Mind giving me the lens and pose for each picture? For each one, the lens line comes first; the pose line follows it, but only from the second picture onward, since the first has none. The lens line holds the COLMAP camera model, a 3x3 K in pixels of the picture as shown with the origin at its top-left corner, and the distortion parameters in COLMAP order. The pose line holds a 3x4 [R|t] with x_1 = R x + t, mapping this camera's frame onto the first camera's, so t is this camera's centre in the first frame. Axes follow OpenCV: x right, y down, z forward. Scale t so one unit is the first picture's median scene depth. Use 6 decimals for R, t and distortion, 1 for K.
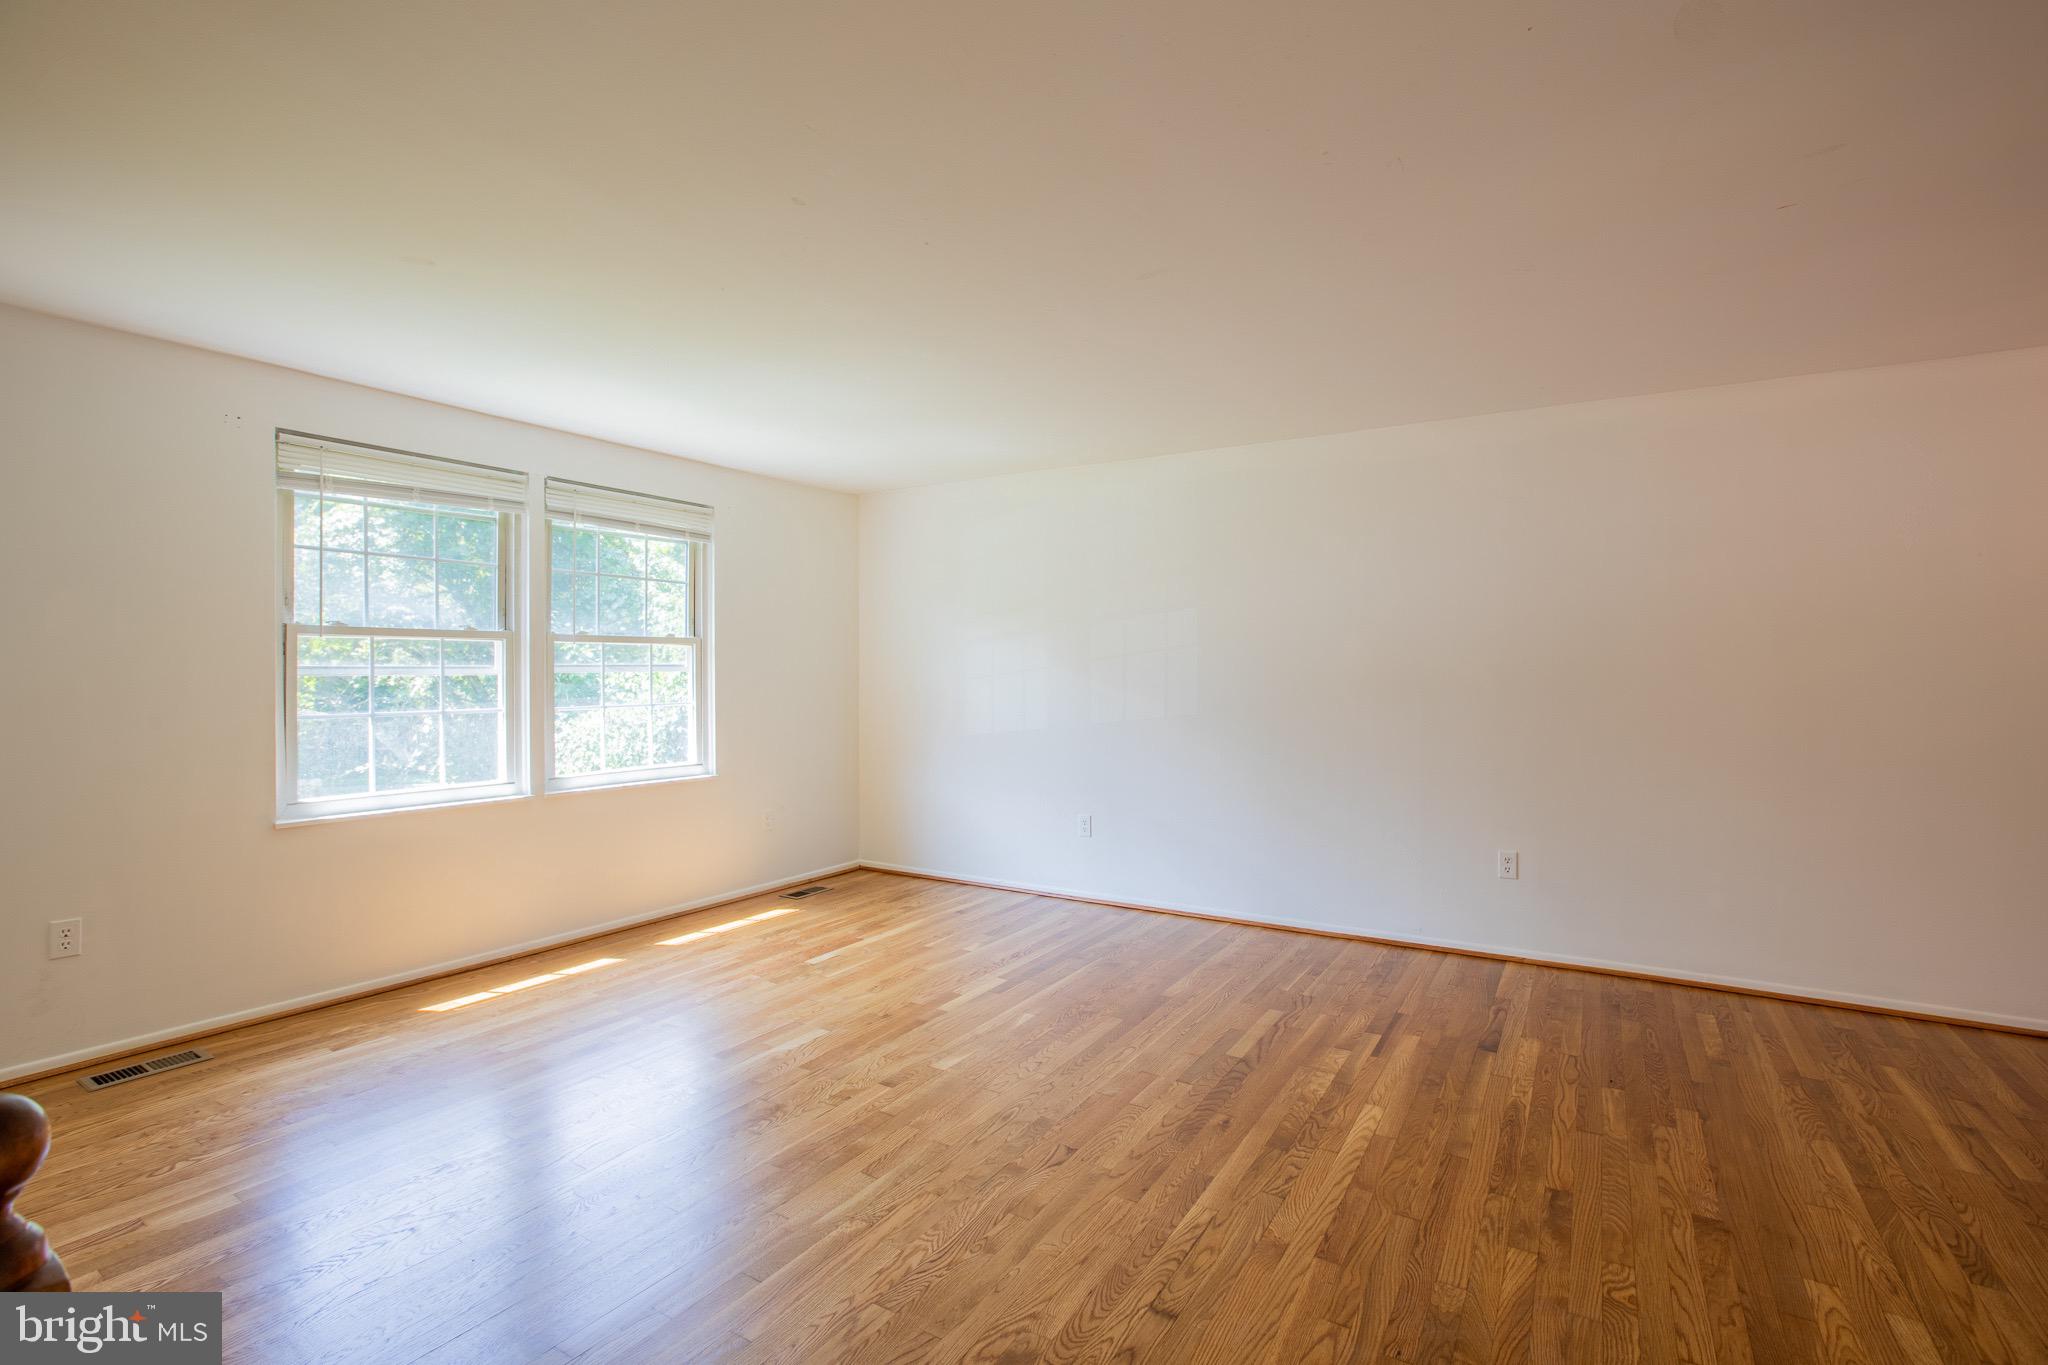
lens RADIAL K [[924.0, 0, 1020.5], [0, 924.0, 681.2], [0, 0, 1]] dist [-0.043133, 0.010392]
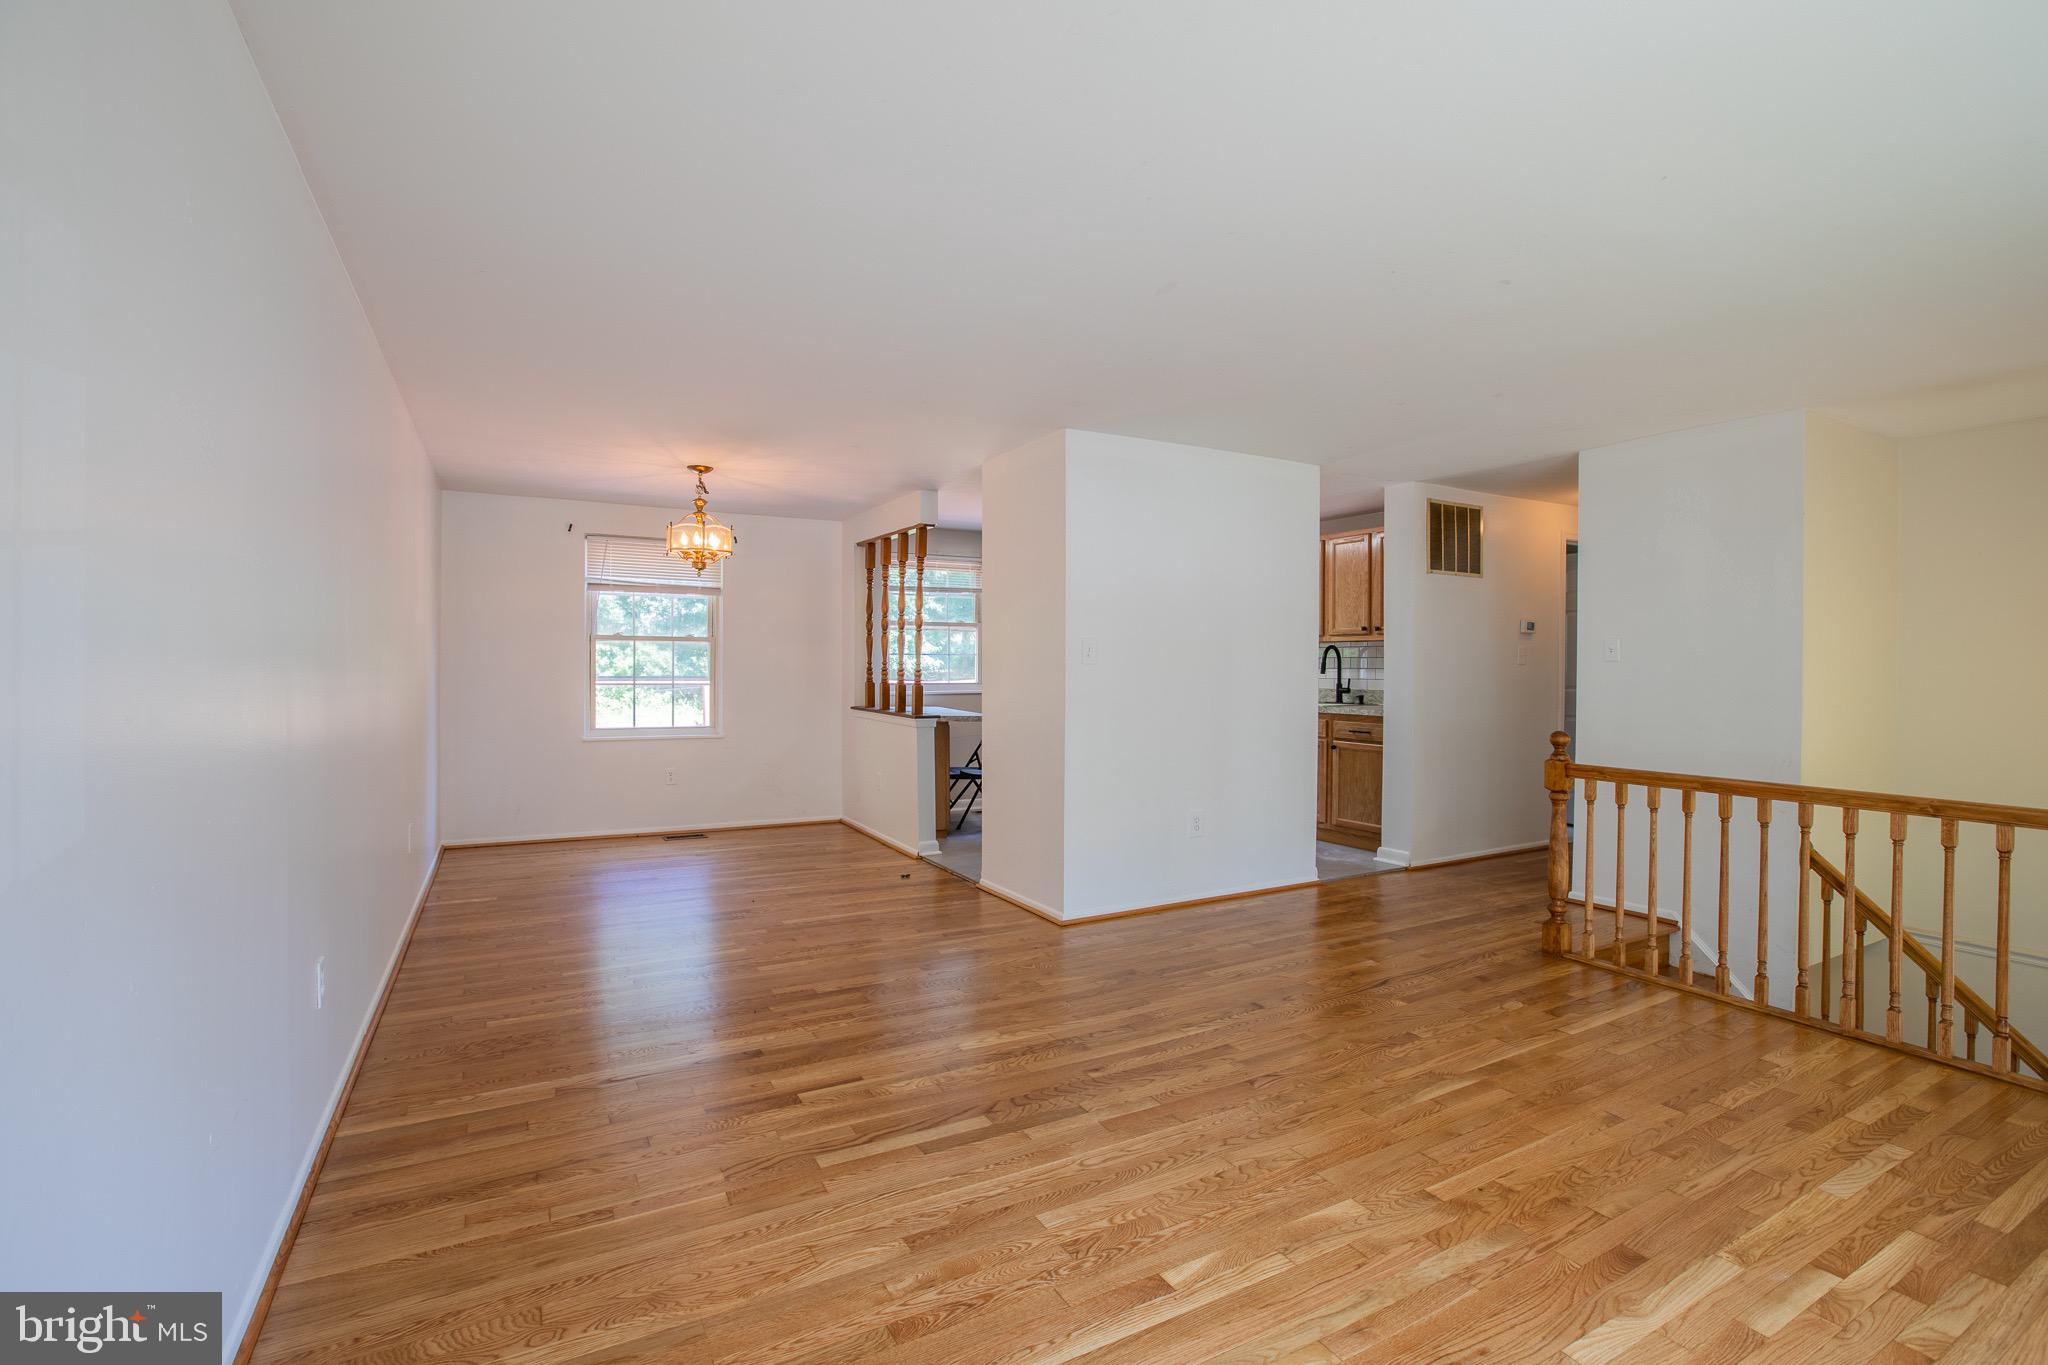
lens RADIAL K [[924.0, 0, 1020.5], [0, 924.0, 681.2], [0, 0, 1]] dist [-0.043133, 0.010392]
pose [[-0.873643, -0.013159, 0.486390, -0.197209], [-0.001352, 0.999696, 0.024618, -0.011531], [-0.486566, 0.020849, -0.873395, 1.732763]]
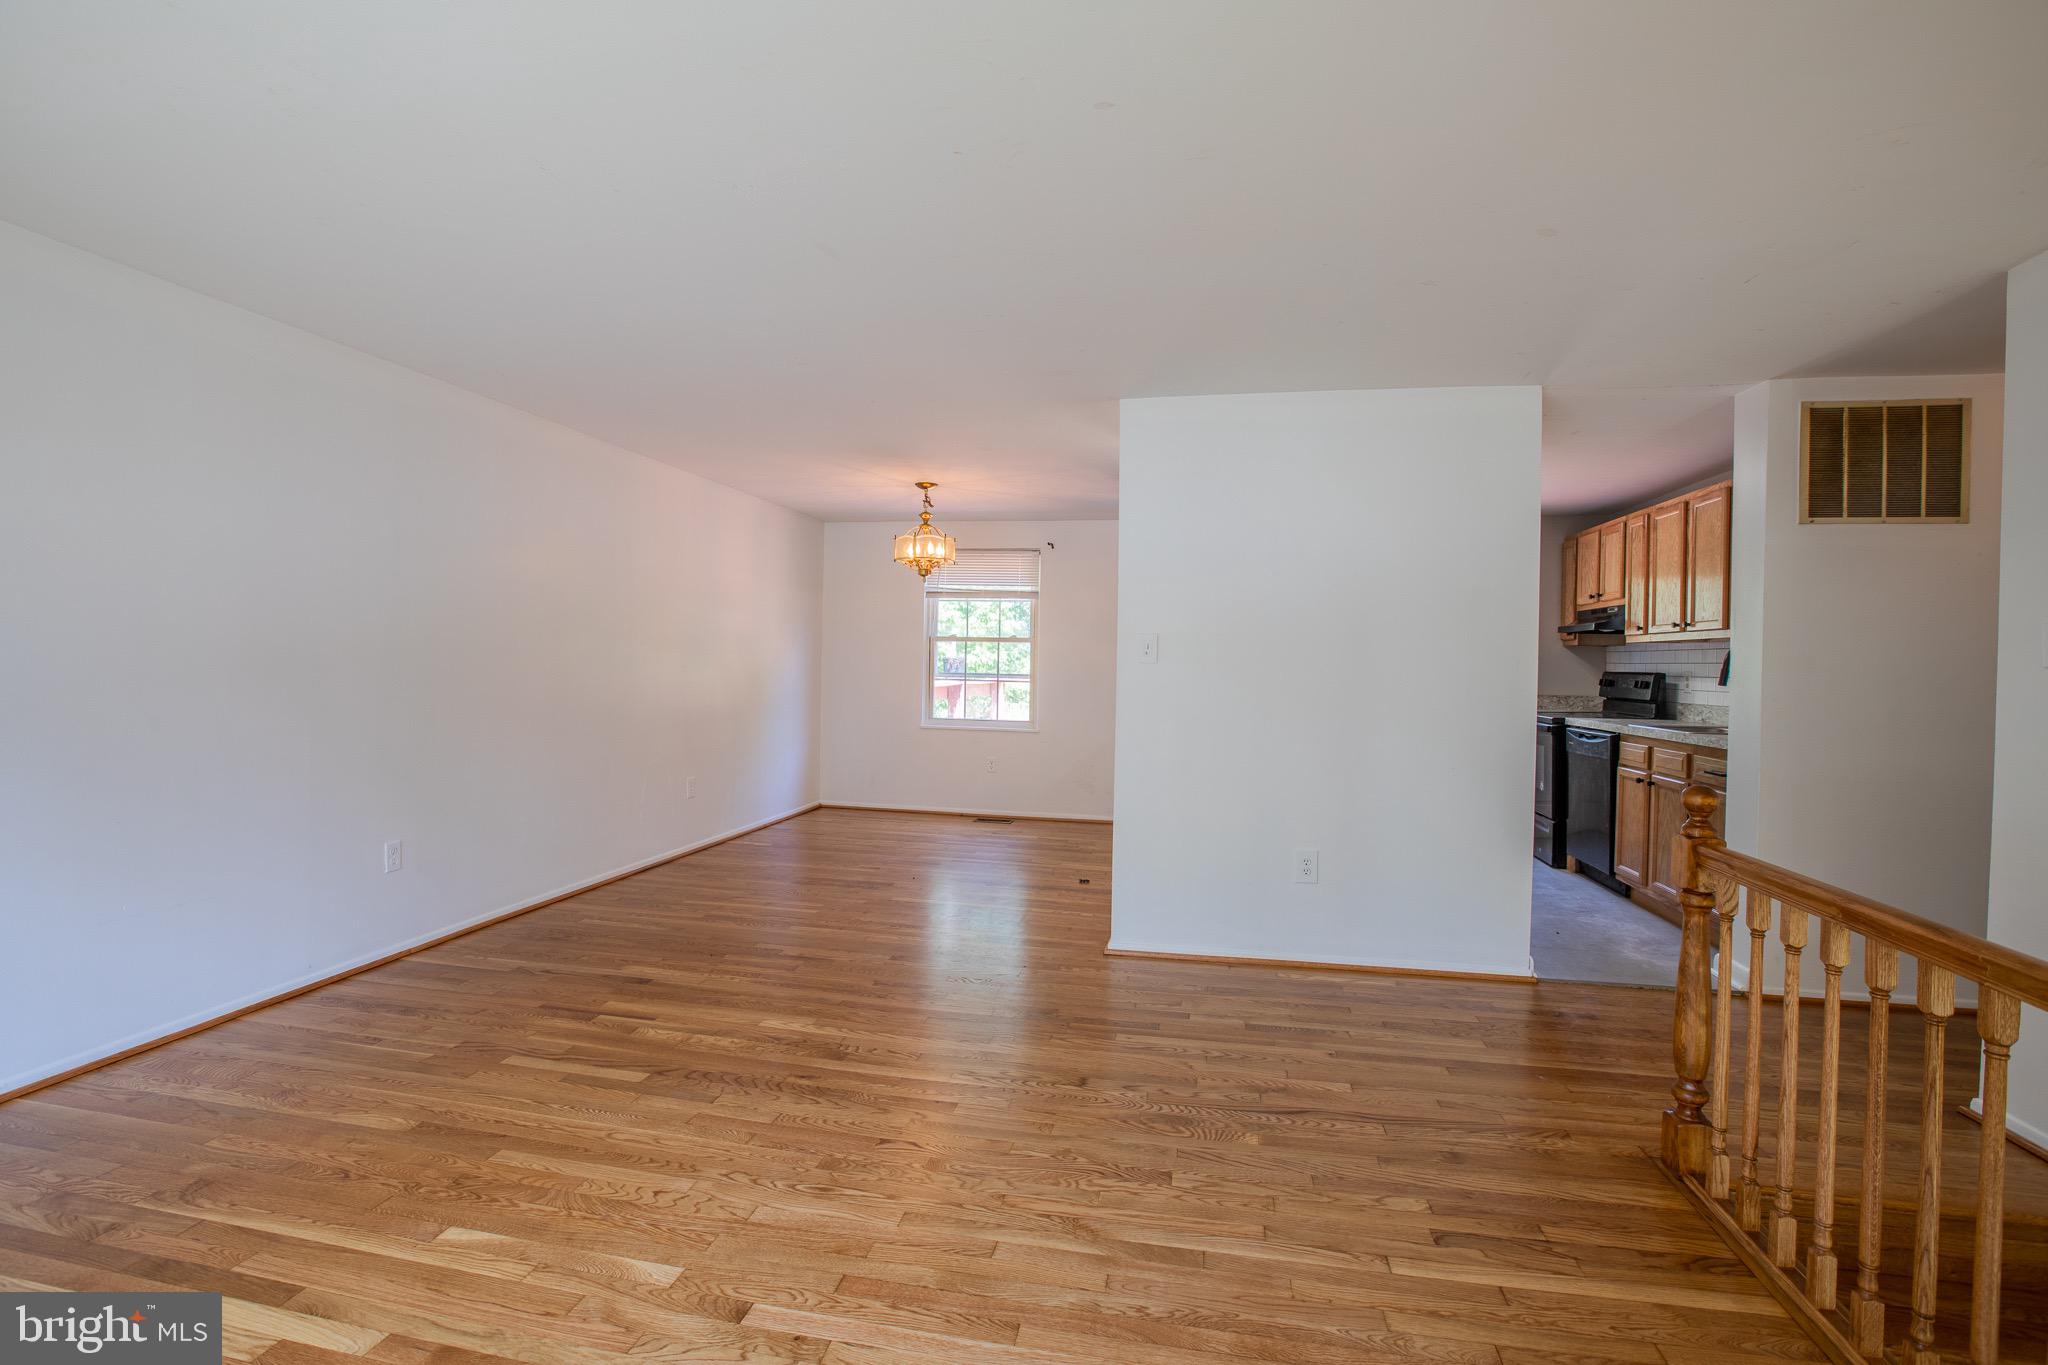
lens RADIAL K [[924.0, 0, 1020.5], [0, 924.0, 681.2], [0, 0, 1]] dist [-0.043133, 0.010392]
pose [[-0.357216, -0.025728, 0.933667, -0.736908], [-0.010448, 0.999668, 0.023550, -0.005839], [-0.933963, -0.001342, -0.357366, 0.990496]]
